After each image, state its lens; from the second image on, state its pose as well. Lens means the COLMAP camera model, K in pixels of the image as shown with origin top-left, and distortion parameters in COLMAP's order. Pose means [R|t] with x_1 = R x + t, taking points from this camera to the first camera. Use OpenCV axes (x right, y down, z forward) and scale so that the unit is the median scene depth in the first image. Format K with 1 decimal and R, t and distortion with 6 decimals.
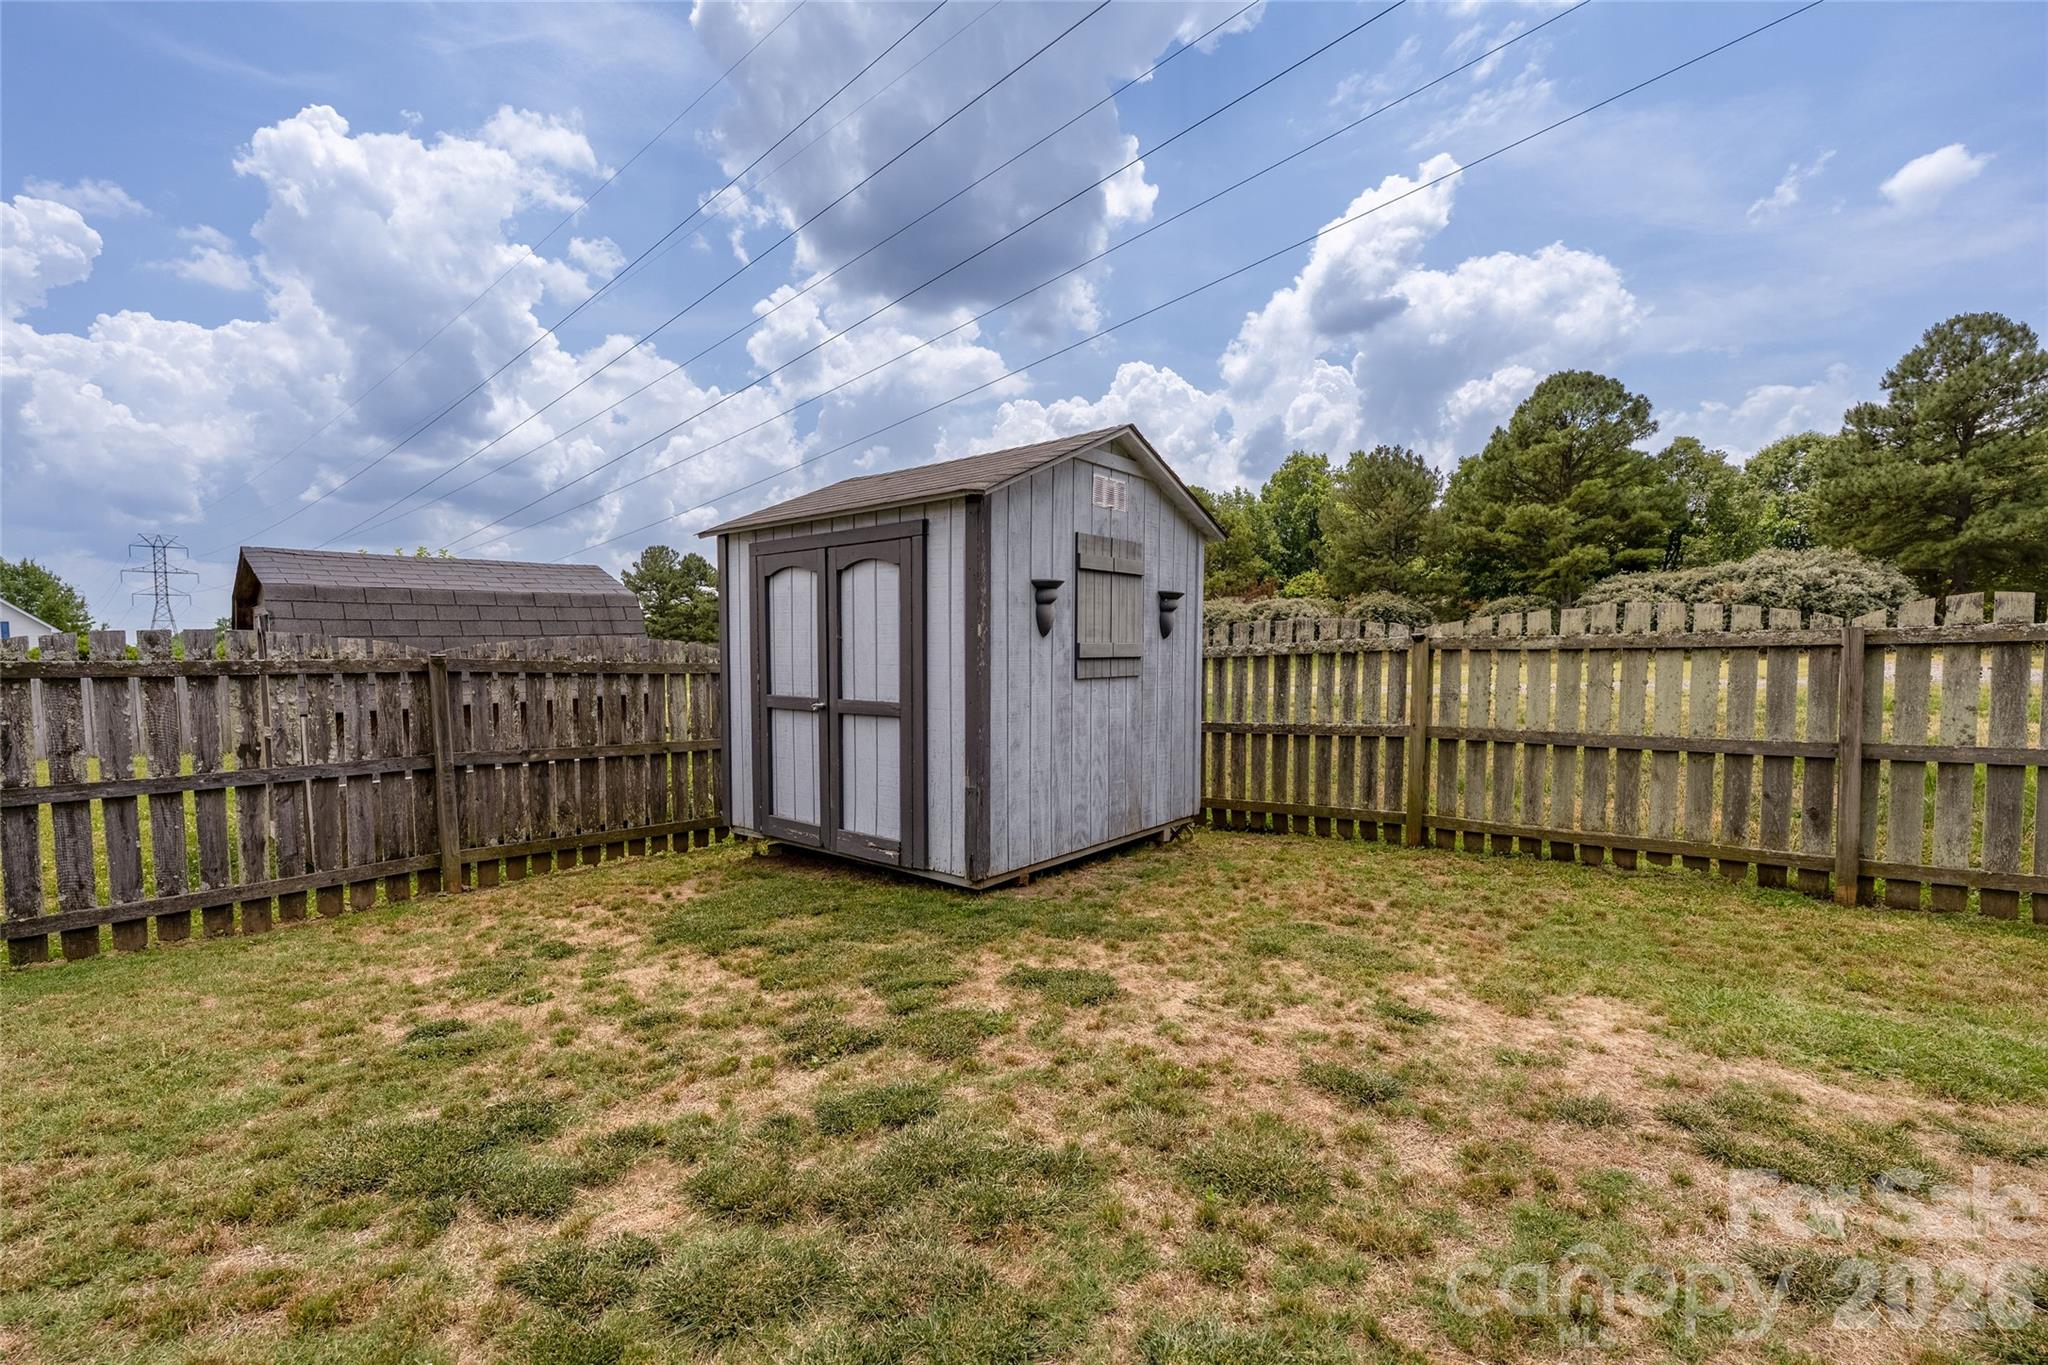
lens RADIAL K [[880.7, 0, 1021.4], [0, 880.7, 689.6], [0, 0, 1]] dist [-0.000447, -0.000041]
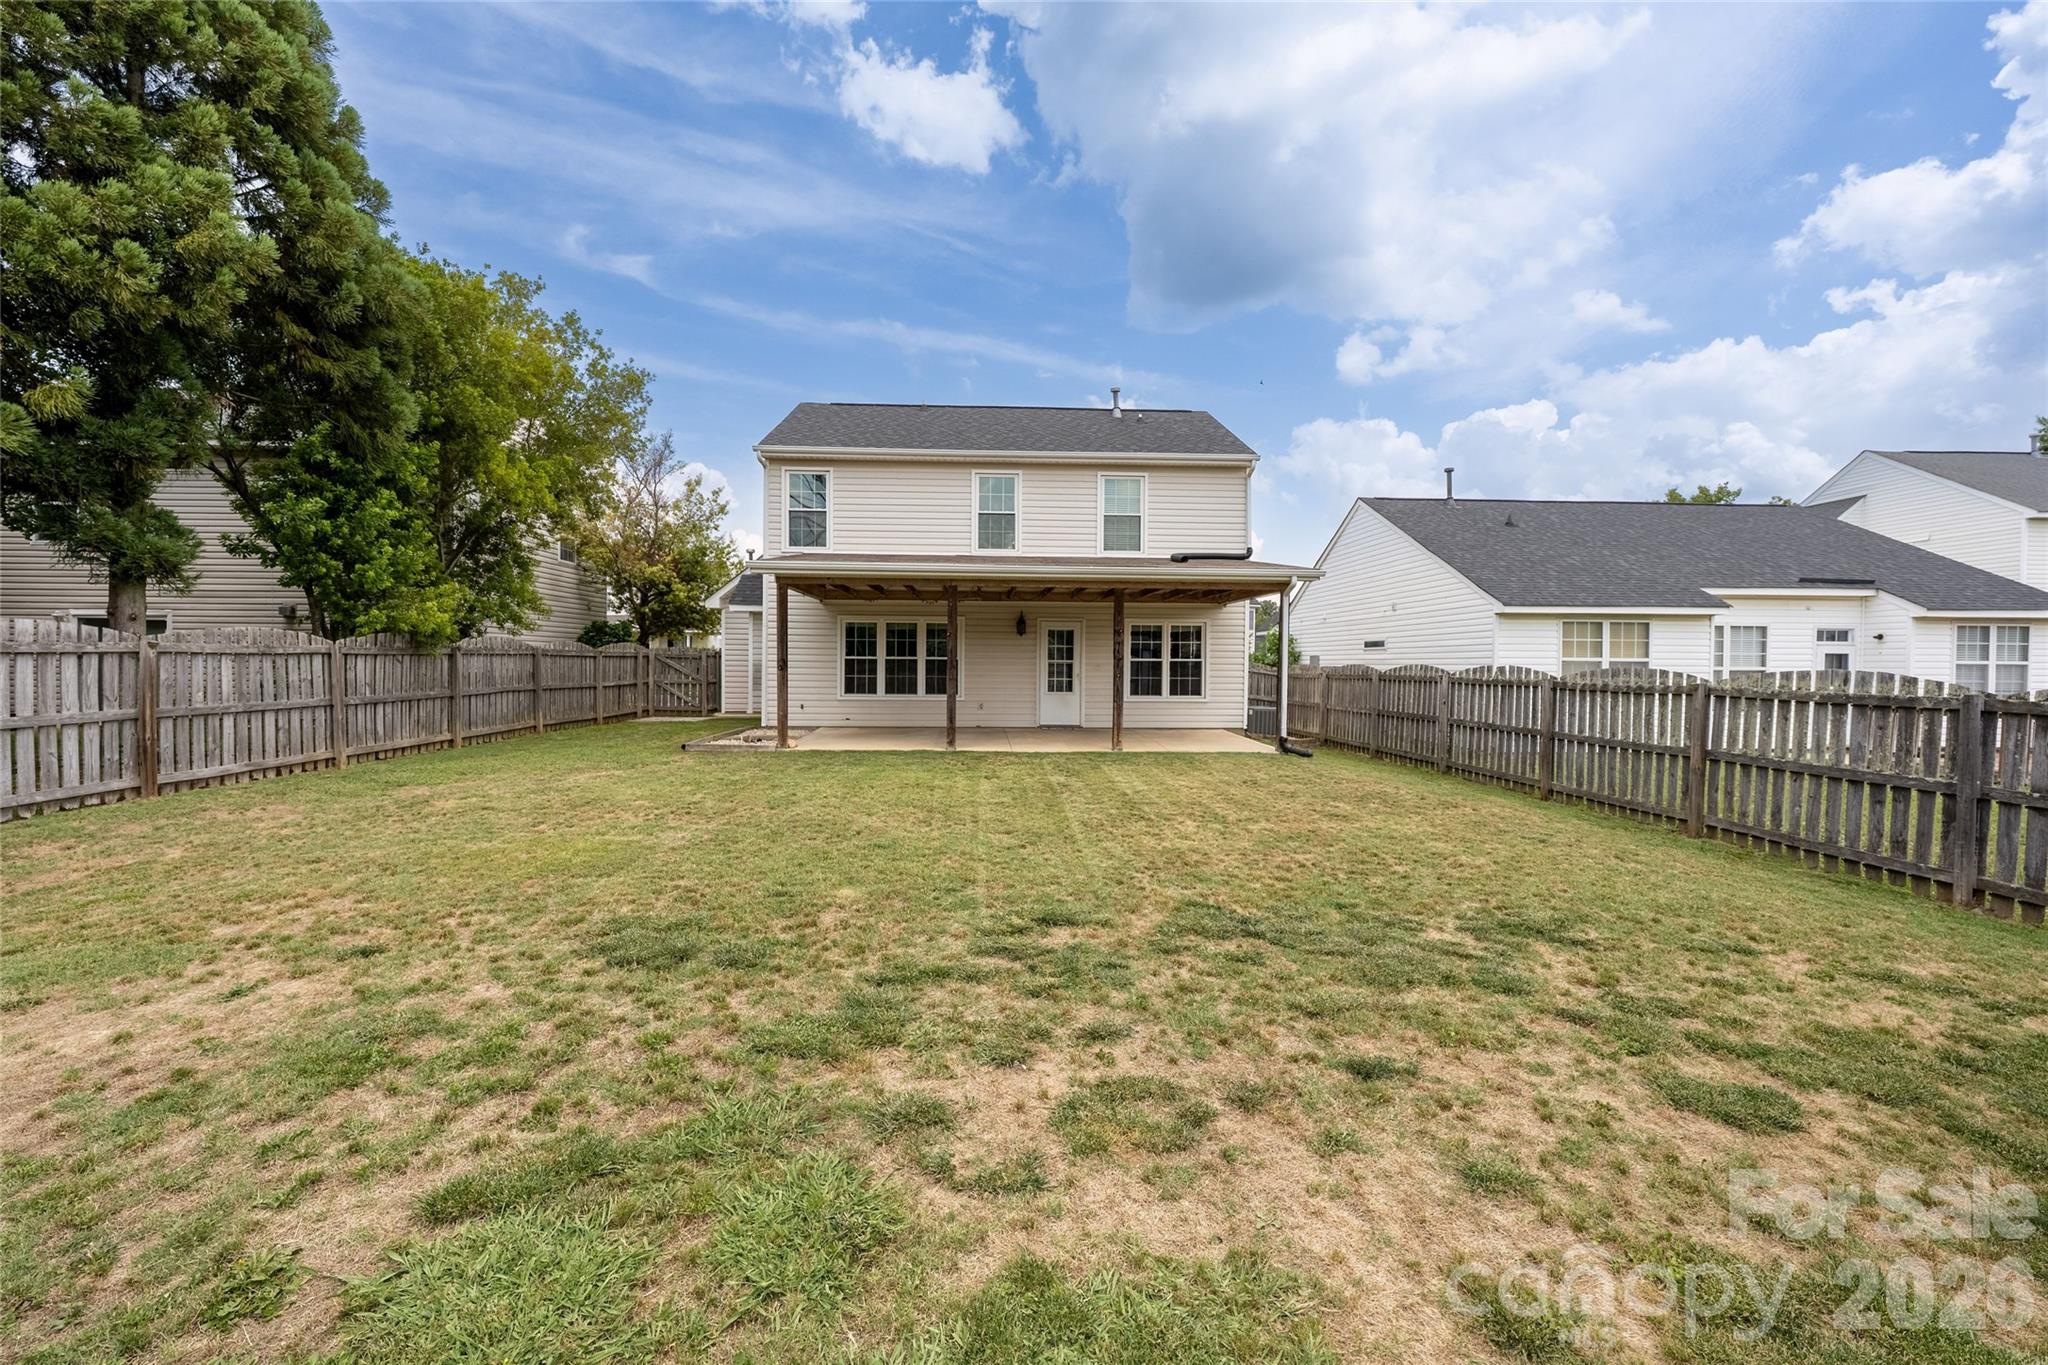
lens RADIAL K [[876.9, 0, 1022.7], [0, 876.9, 666.1], [0, 0, 1]] dist [-0.001264, -0.001093]
pose [[-0.736339, 0.009216, -0.676550, 0.695257], [-0.032871, 0.998239, 0.049374, -0.076784], [0.675813, 0.058595, -0.734740, 0.668515]]
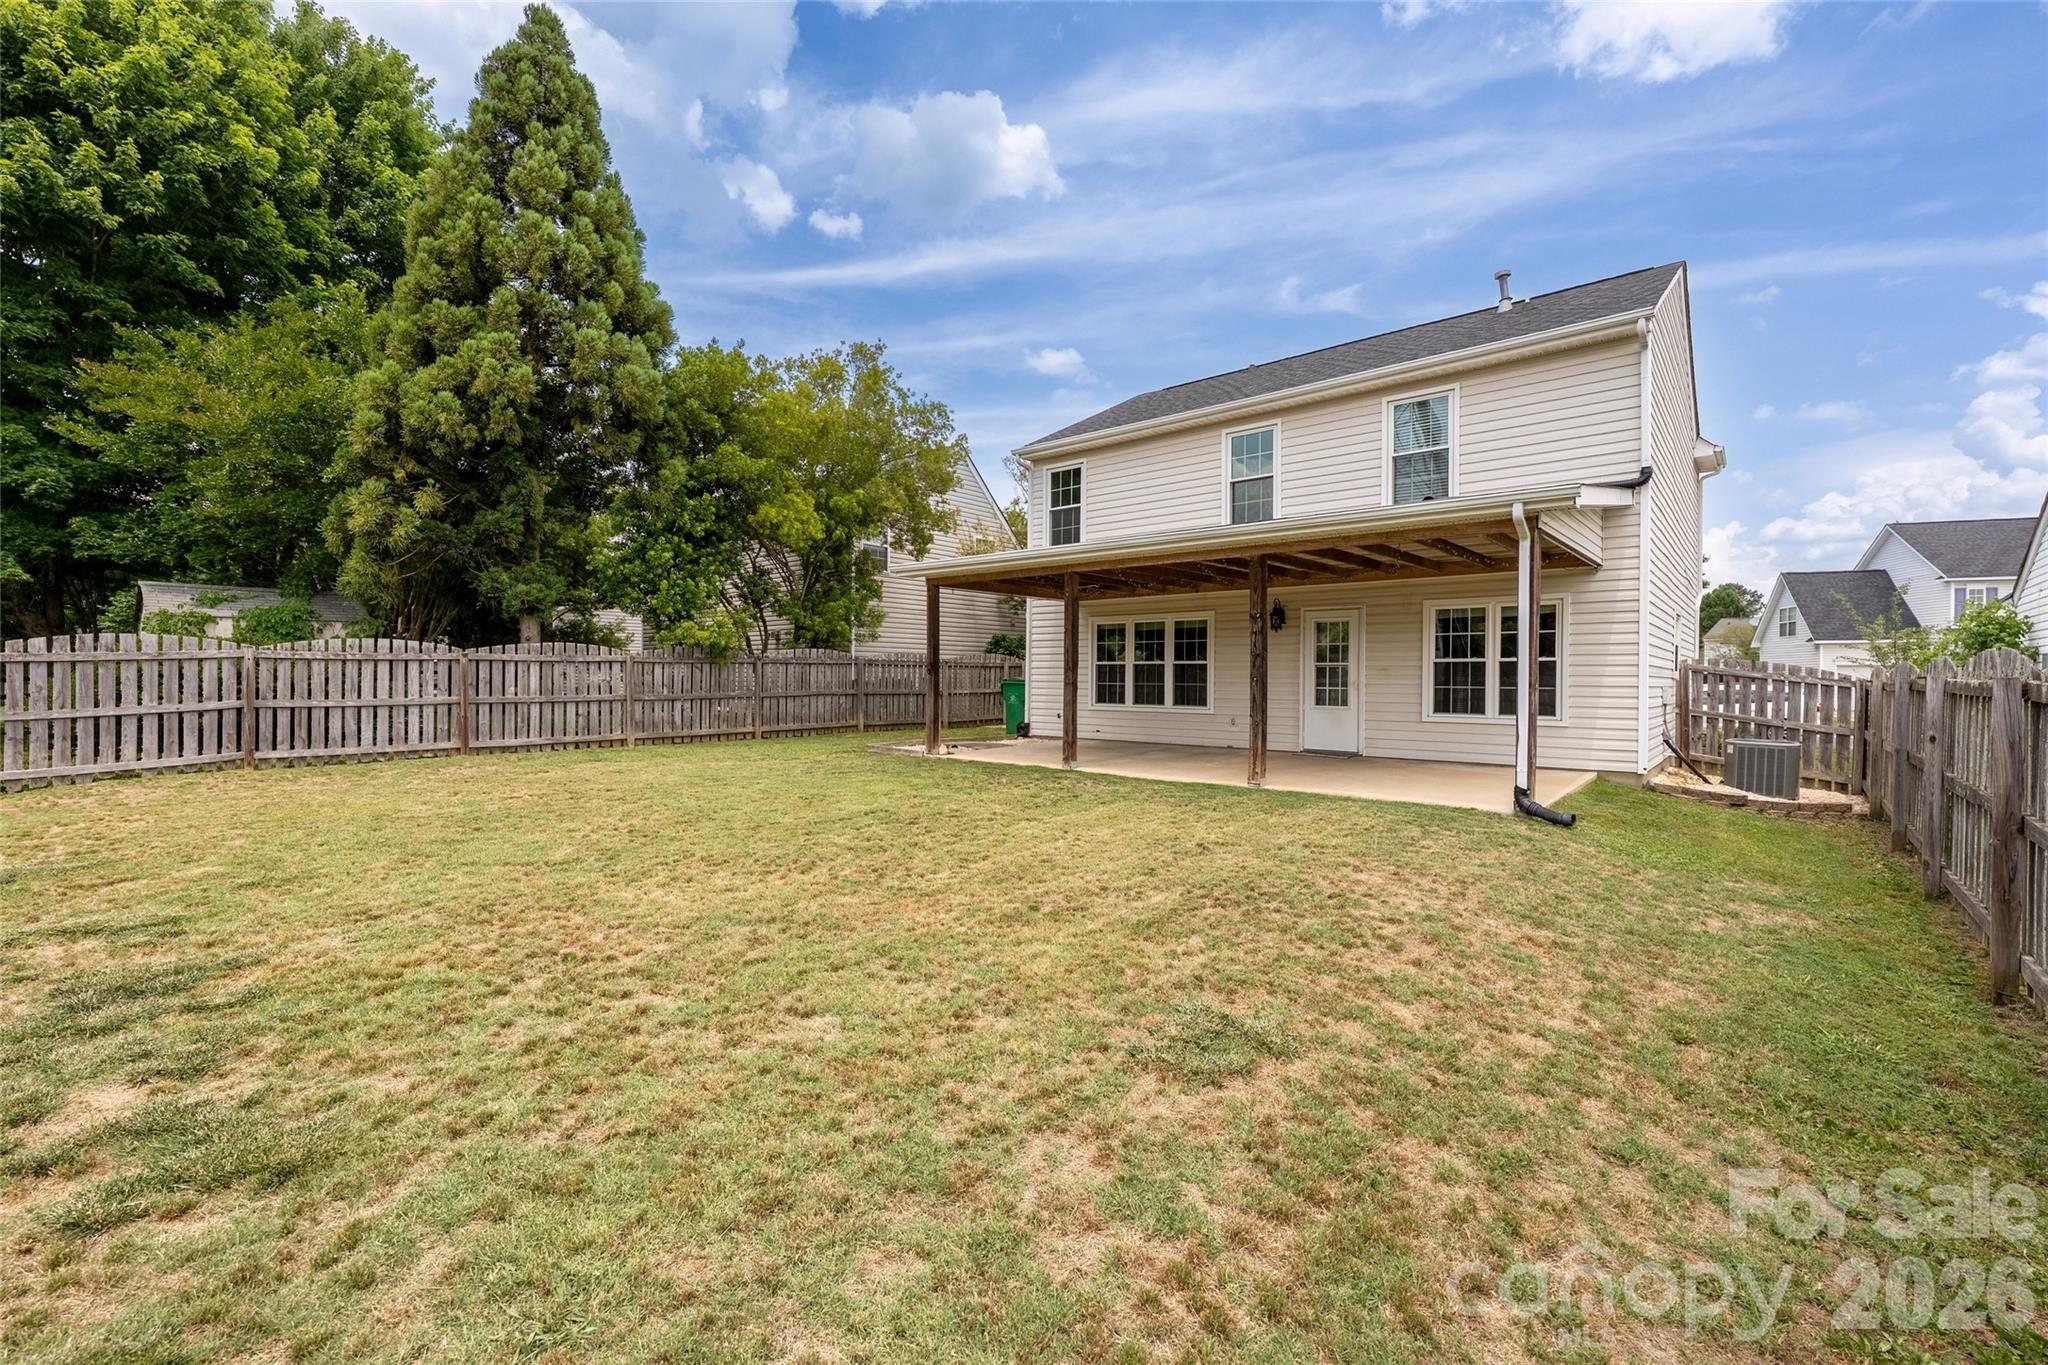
lens RADIAL K [[872.0, 0, 1024.0], [0, 872.0, 682.5], [0, 0, 1]] dist [-0.000535, -0.000245]
pose [[-0.999637, 0.006862, 0.026043, -0.662845], [0.008299, 0.998425, 0.055489, -0.033421], [-0.025621, 0.055685, -0.998120, 0.772331]]
